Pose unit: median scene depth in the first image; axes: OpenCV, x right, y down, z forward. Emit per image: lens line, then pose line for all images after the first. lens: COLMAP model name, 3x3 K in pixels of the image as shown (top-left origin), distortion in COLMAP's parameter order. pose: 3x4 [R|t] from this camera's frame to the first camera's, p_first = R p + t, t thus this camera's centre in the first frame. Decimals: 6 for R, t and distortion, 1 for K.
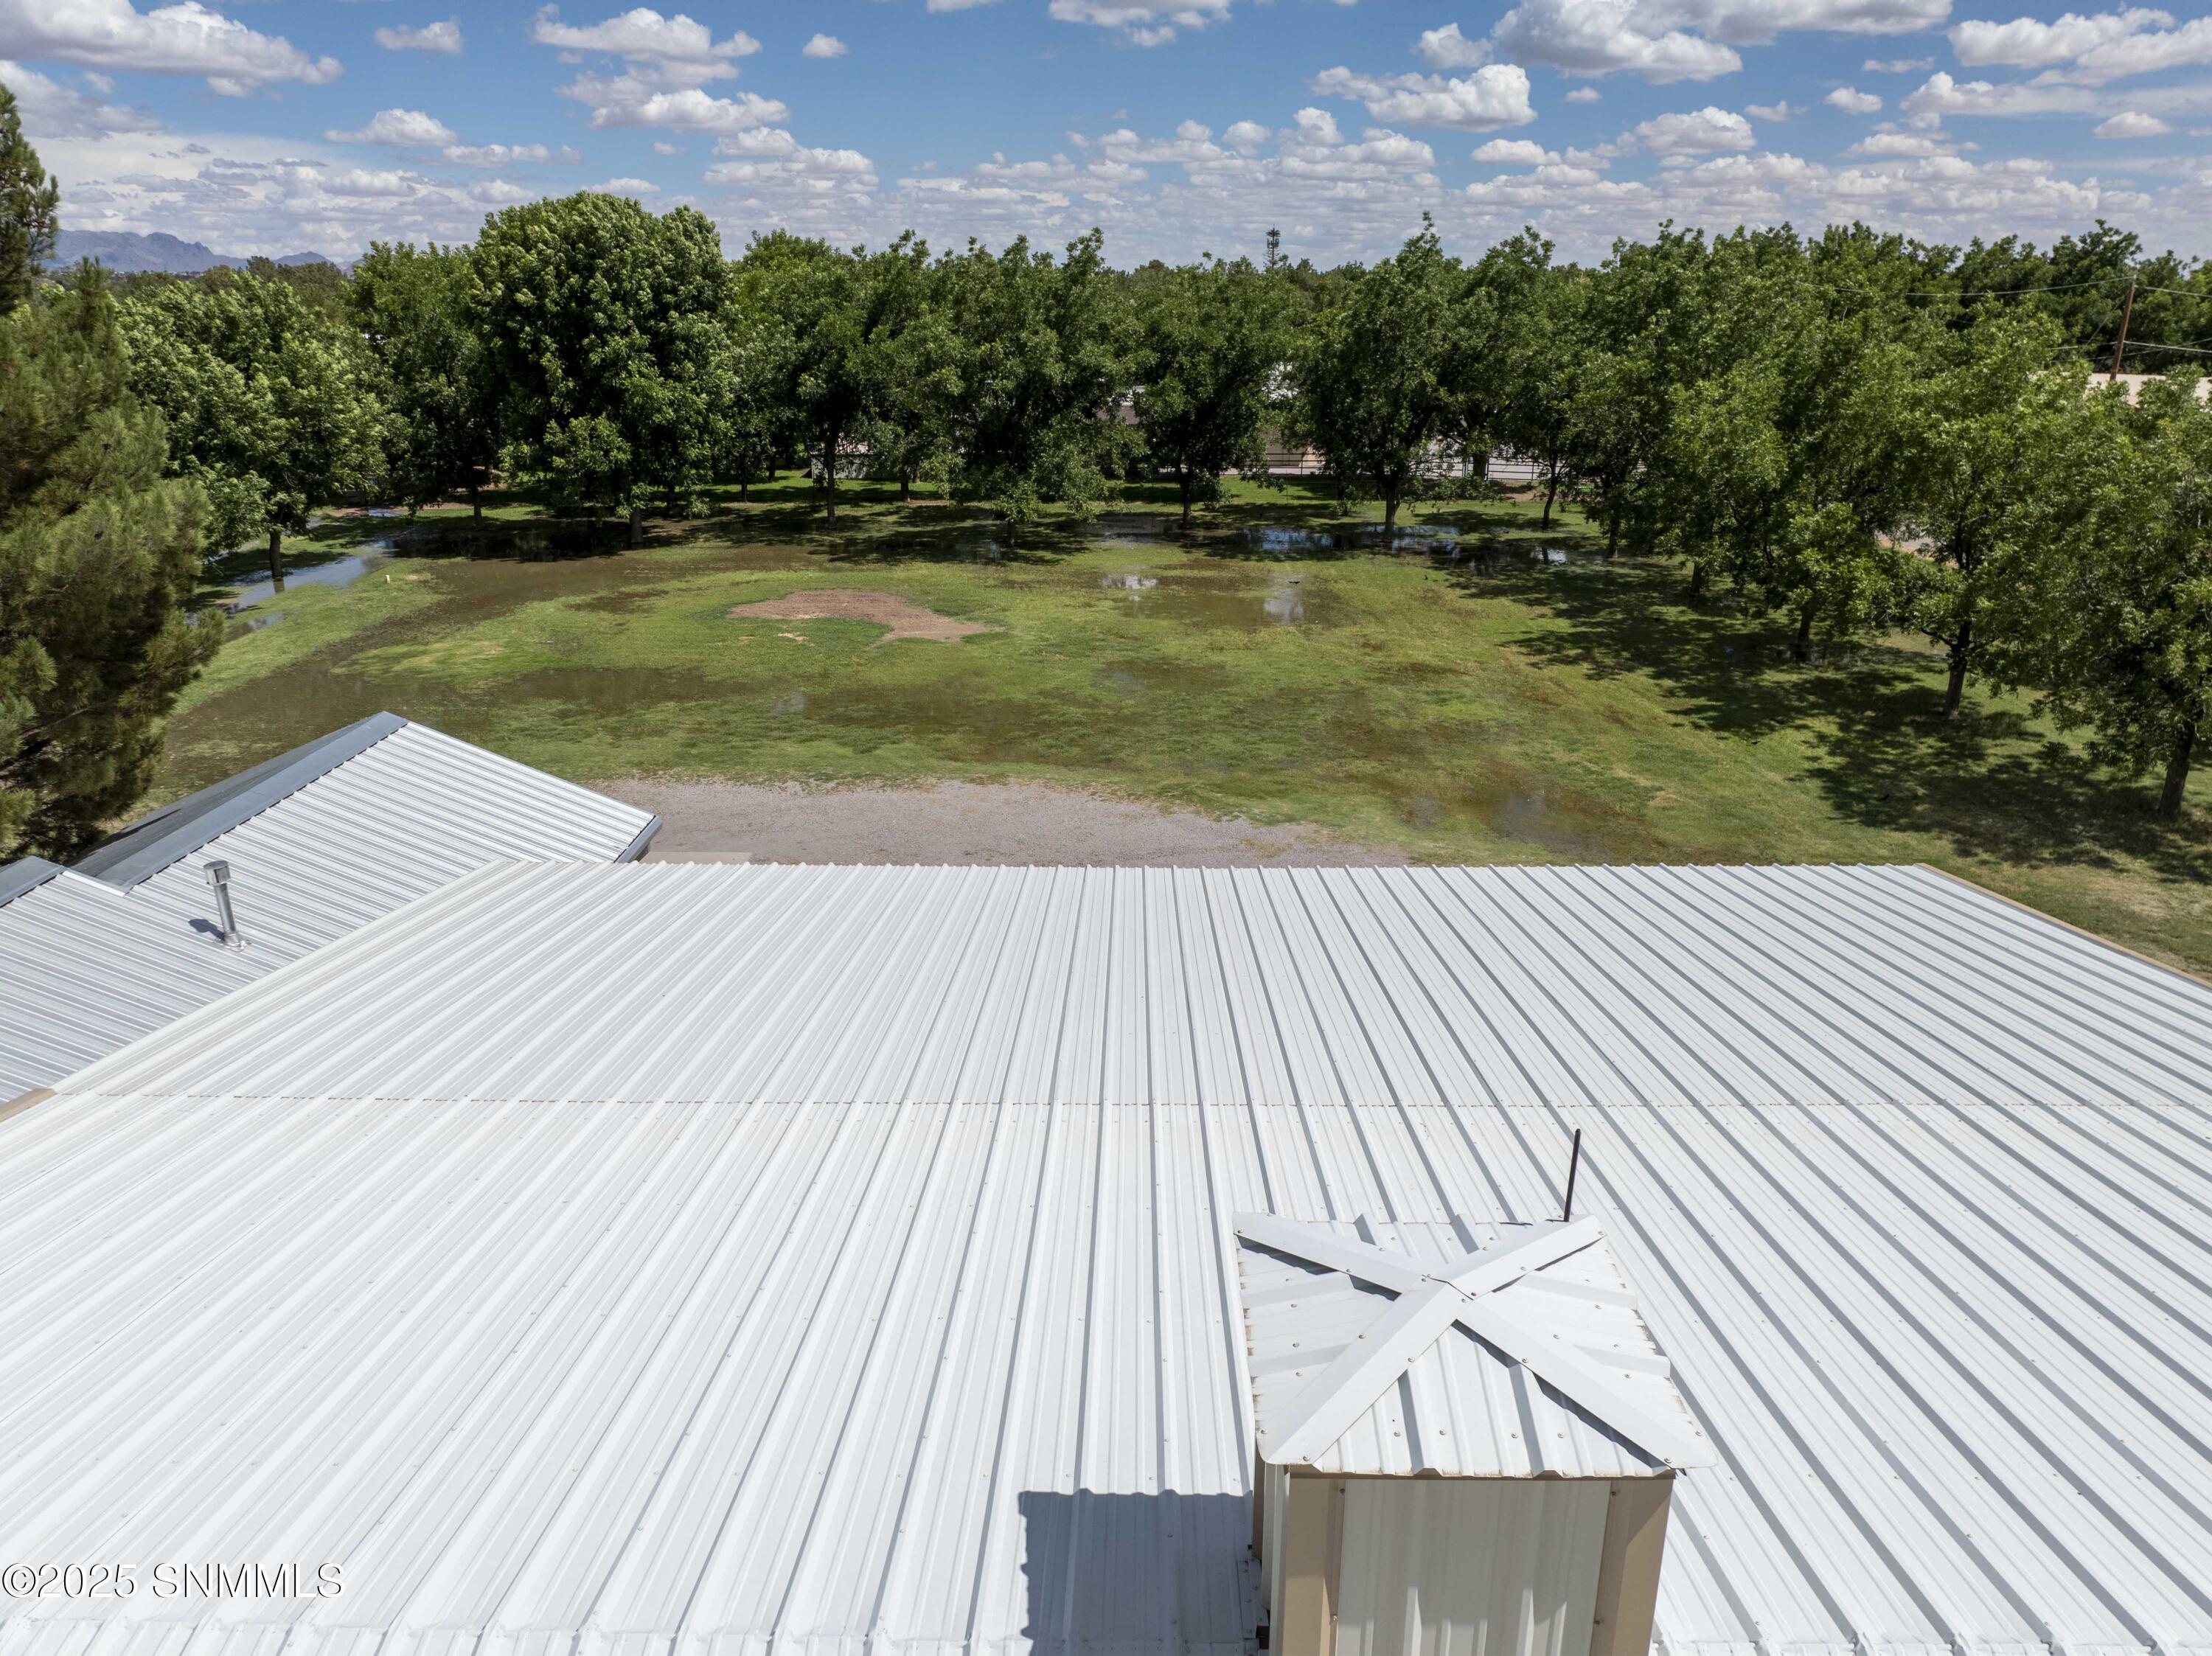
lens RADIAL K [[1552.9, 0, 1099.6], [0, 1552.9, 840.7], [0, 0, 1]] dist [-0.049543, 0.023201]
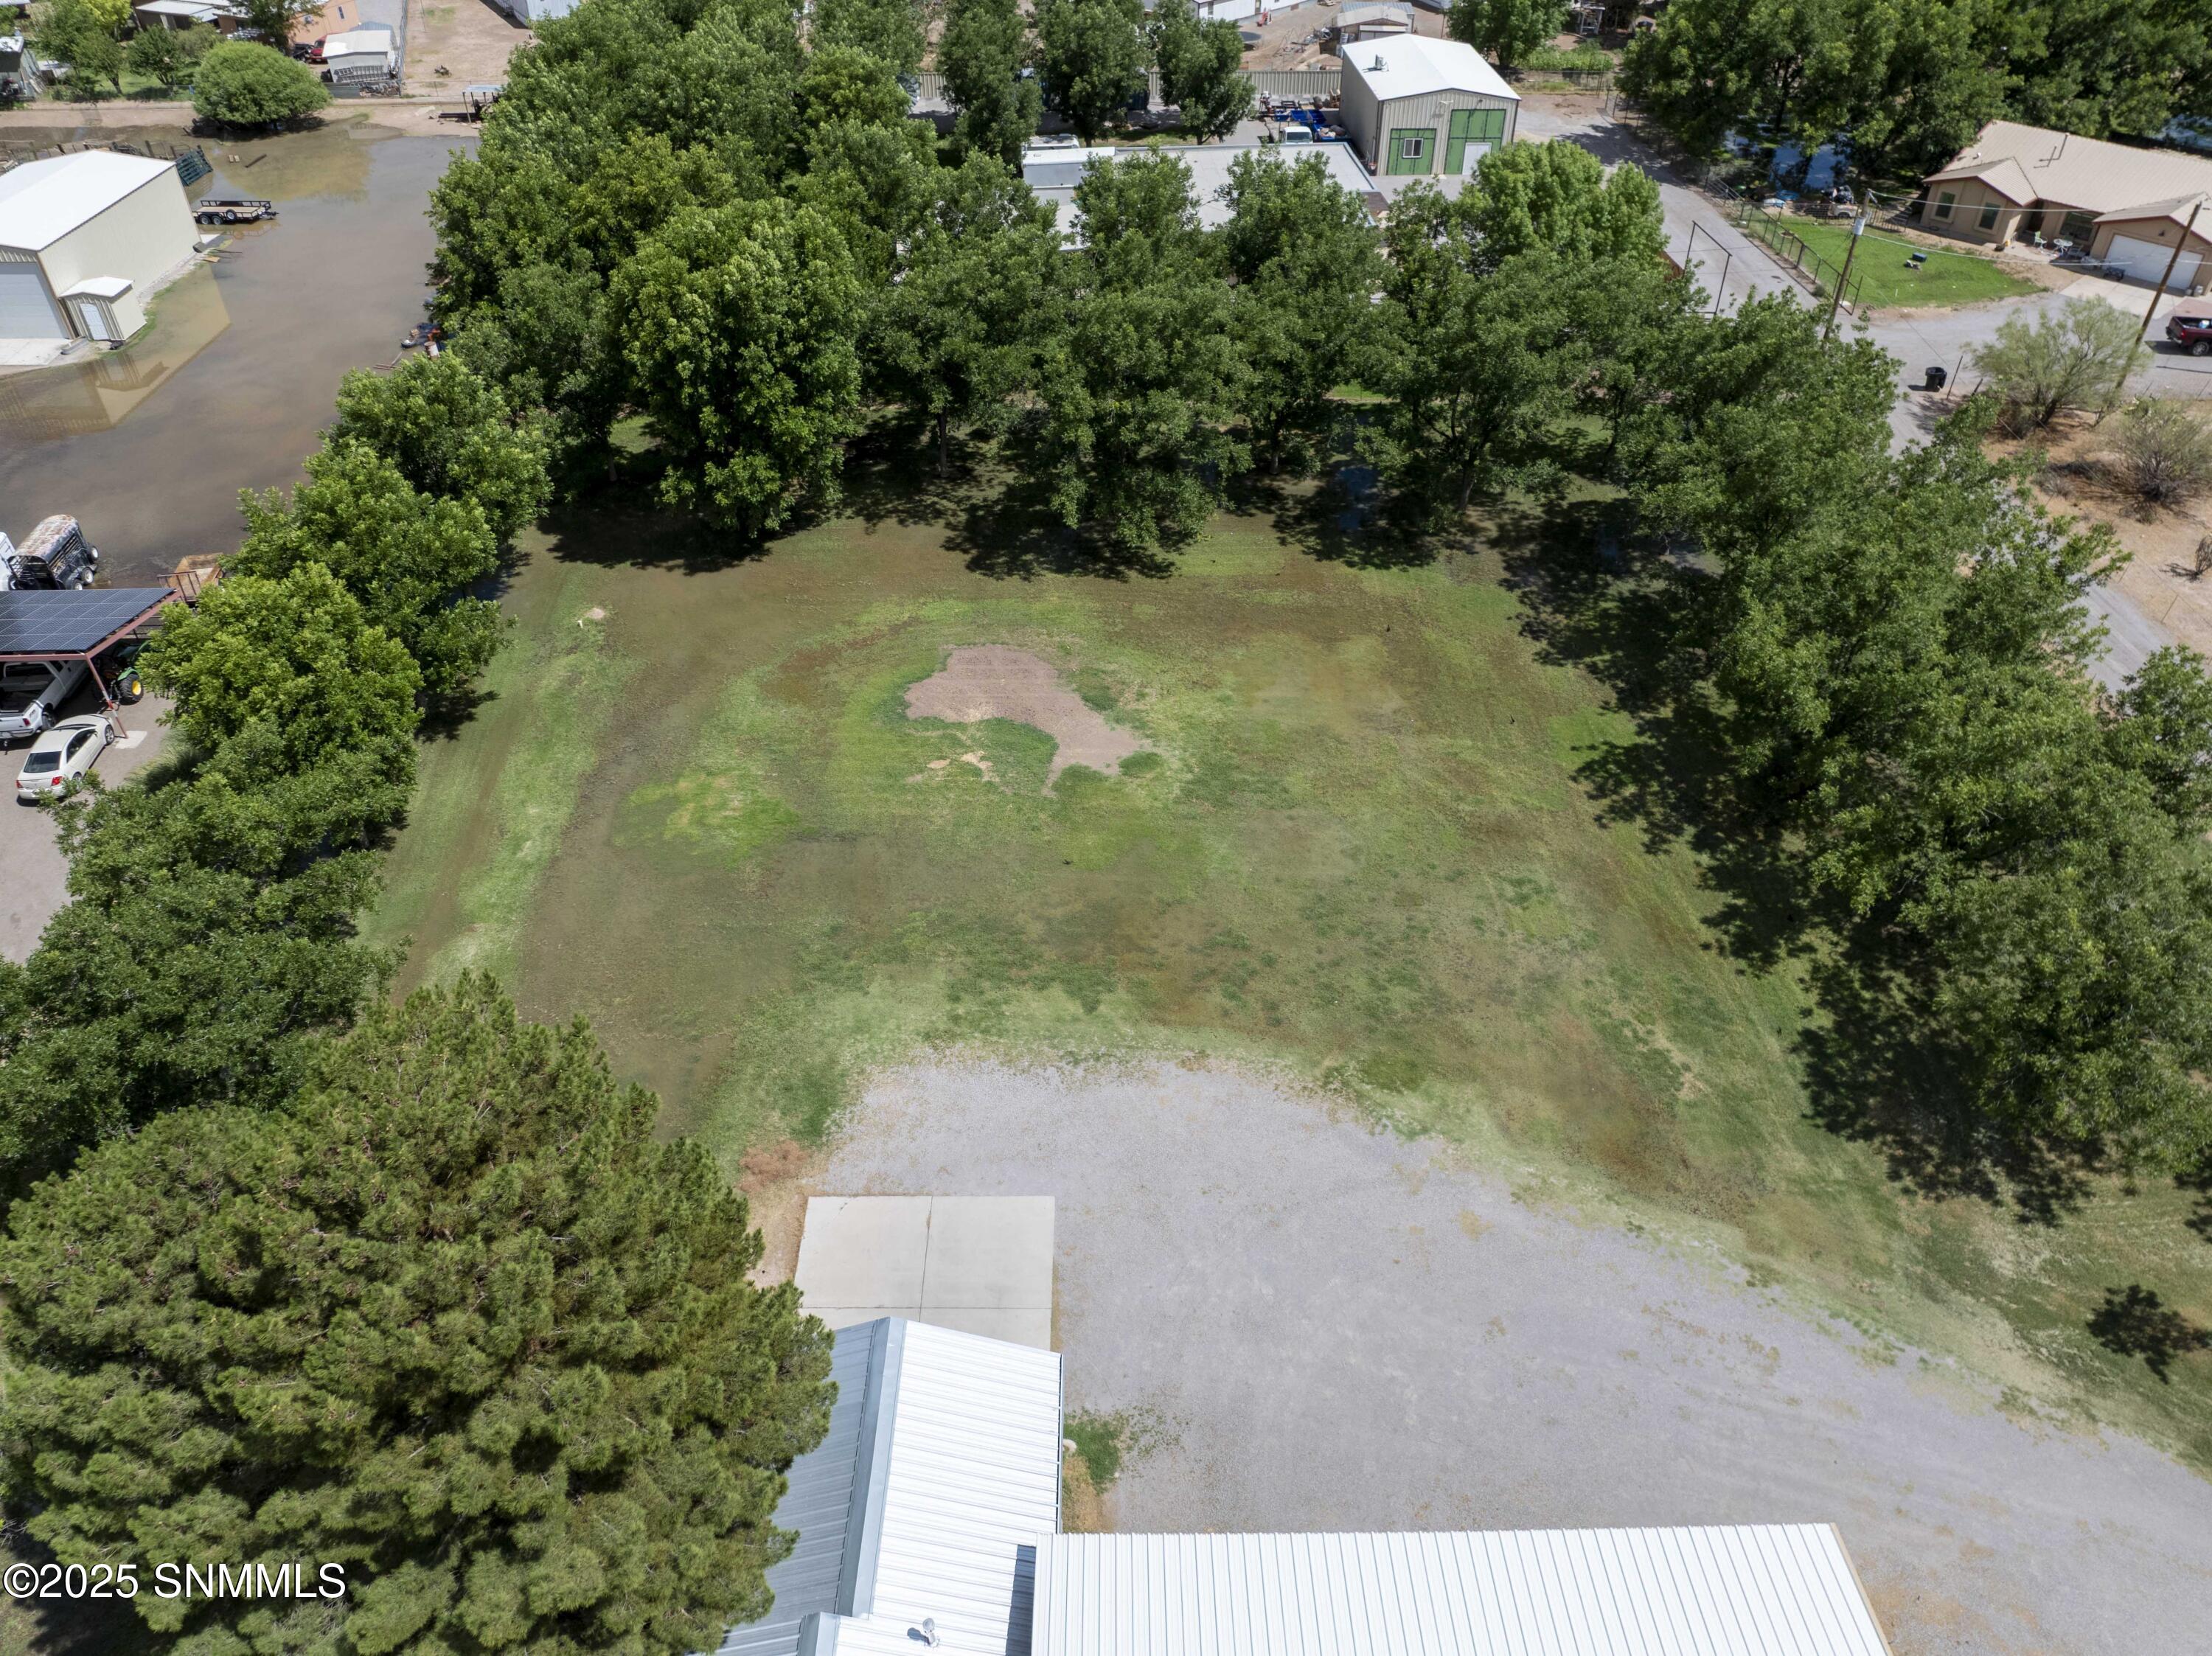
lens RADIAL K [[1552.9, 0, 1105.7], [0, 1552.9, 822.7], [0, 0, 1]] dist [-0.049543, 0.023201]
pose [[0.999818, -0.009262, 0.016697, -0.154517], [0.003148, 0.942466, 0.334288, -0.623287], [-0.018832, -0.334175, 0.942323, -0.180514]]
